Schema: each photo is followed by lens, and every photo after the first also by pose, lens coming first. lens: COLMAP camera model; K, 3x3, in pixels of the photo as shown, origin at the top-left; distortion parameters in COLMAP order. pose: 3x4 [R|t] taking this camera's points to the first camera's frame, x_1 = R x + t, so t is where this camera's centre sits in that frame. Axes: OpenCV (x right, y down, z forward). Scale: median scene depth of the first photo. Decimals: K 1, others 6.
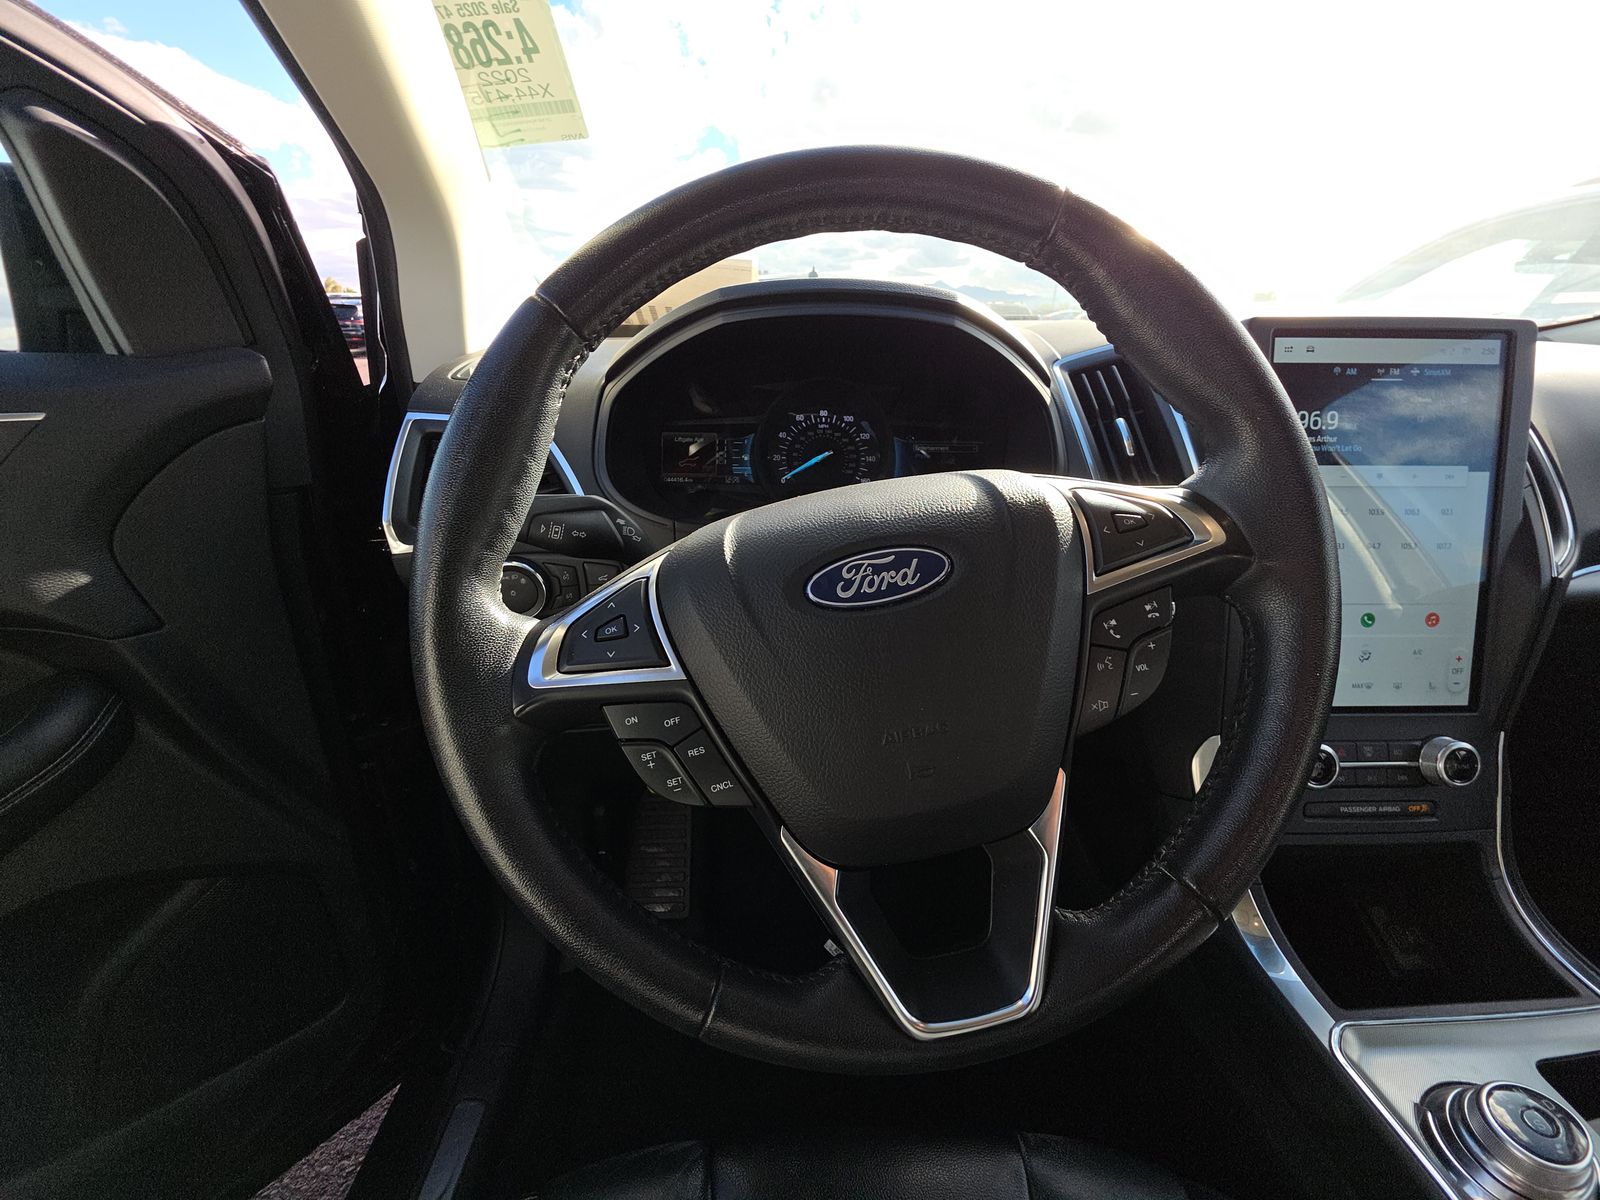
lens RADIAL K [[631.7, 0, 800.0], [0, 631.7, 600.0], [0, 0, 1]] dist [0.003599, -0.000275]
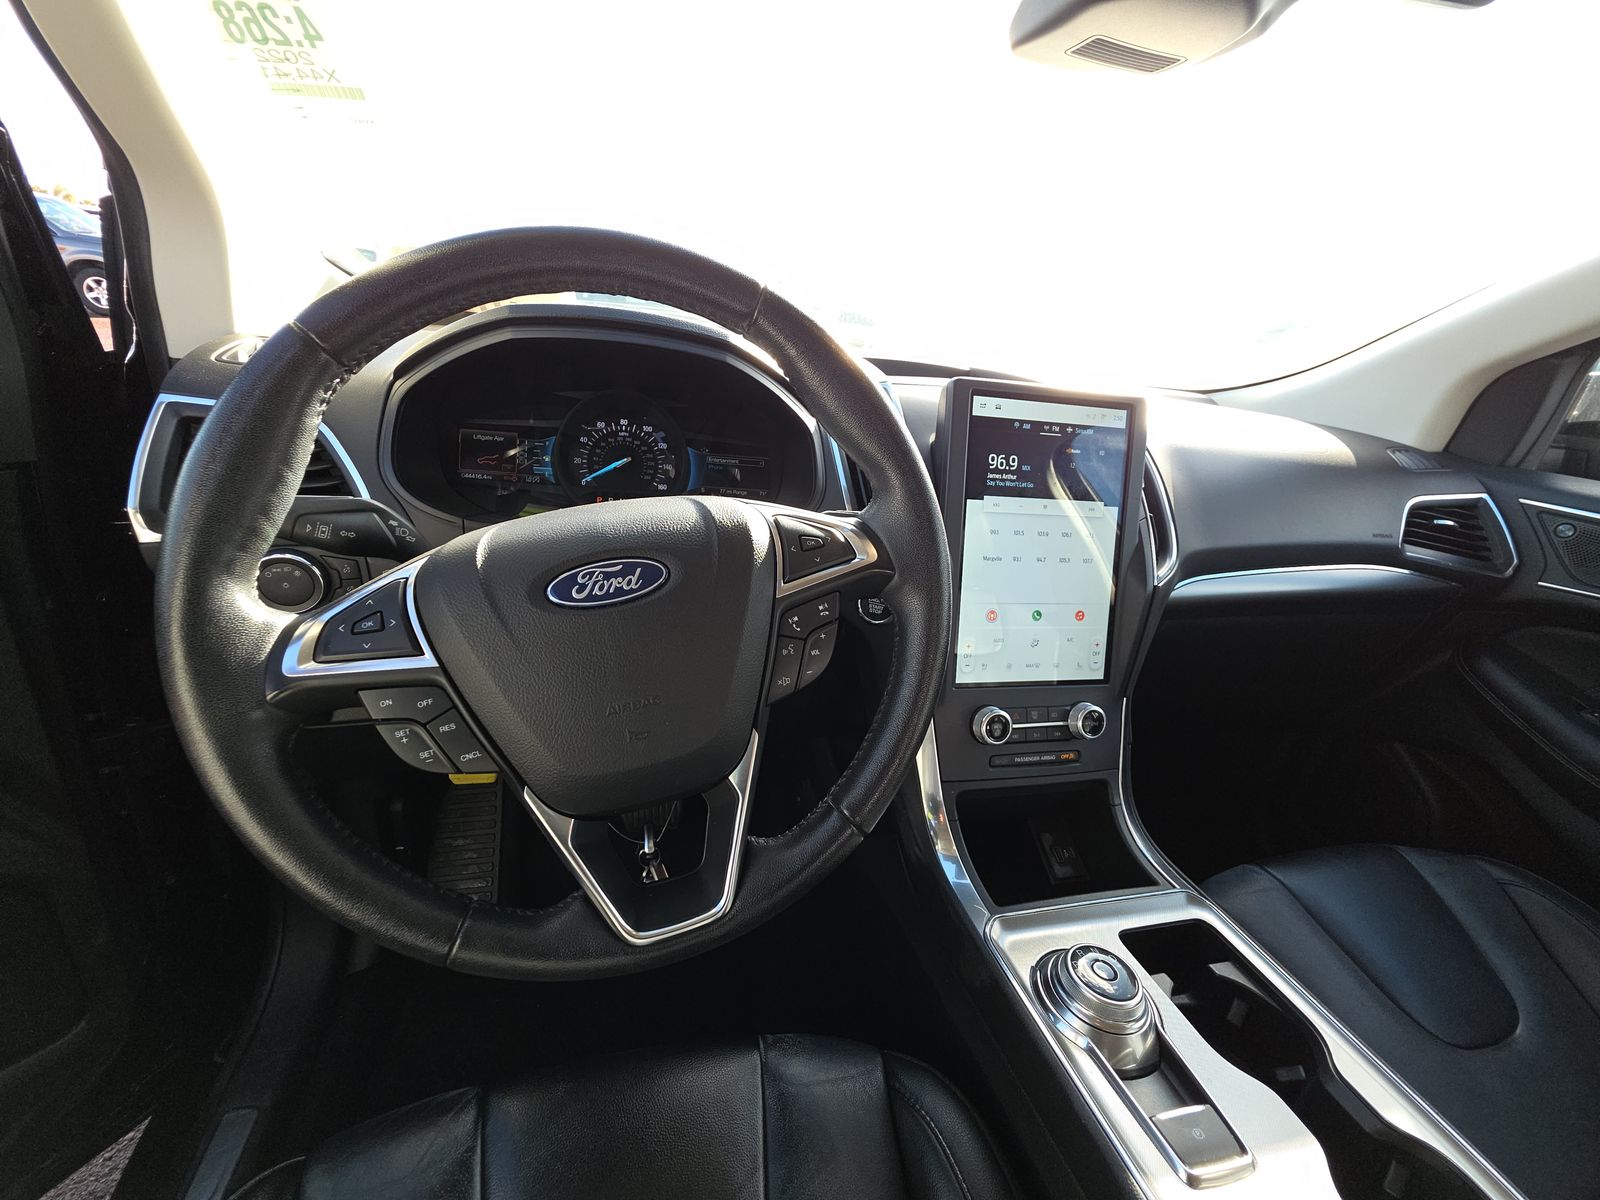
lens RADIAL K [[626.9, 0, 794.8], [0, 626.9, 597.4], [0, 0, 1]] dist [0.010533, -0.007307]
pose [[0.973819, 0.010420, 0.227085, 0.141375], [-0.012955, 0.999869, 0.009676, -0.016193], [-0.226955, -0.012365, 0.973827, -0.204496]]
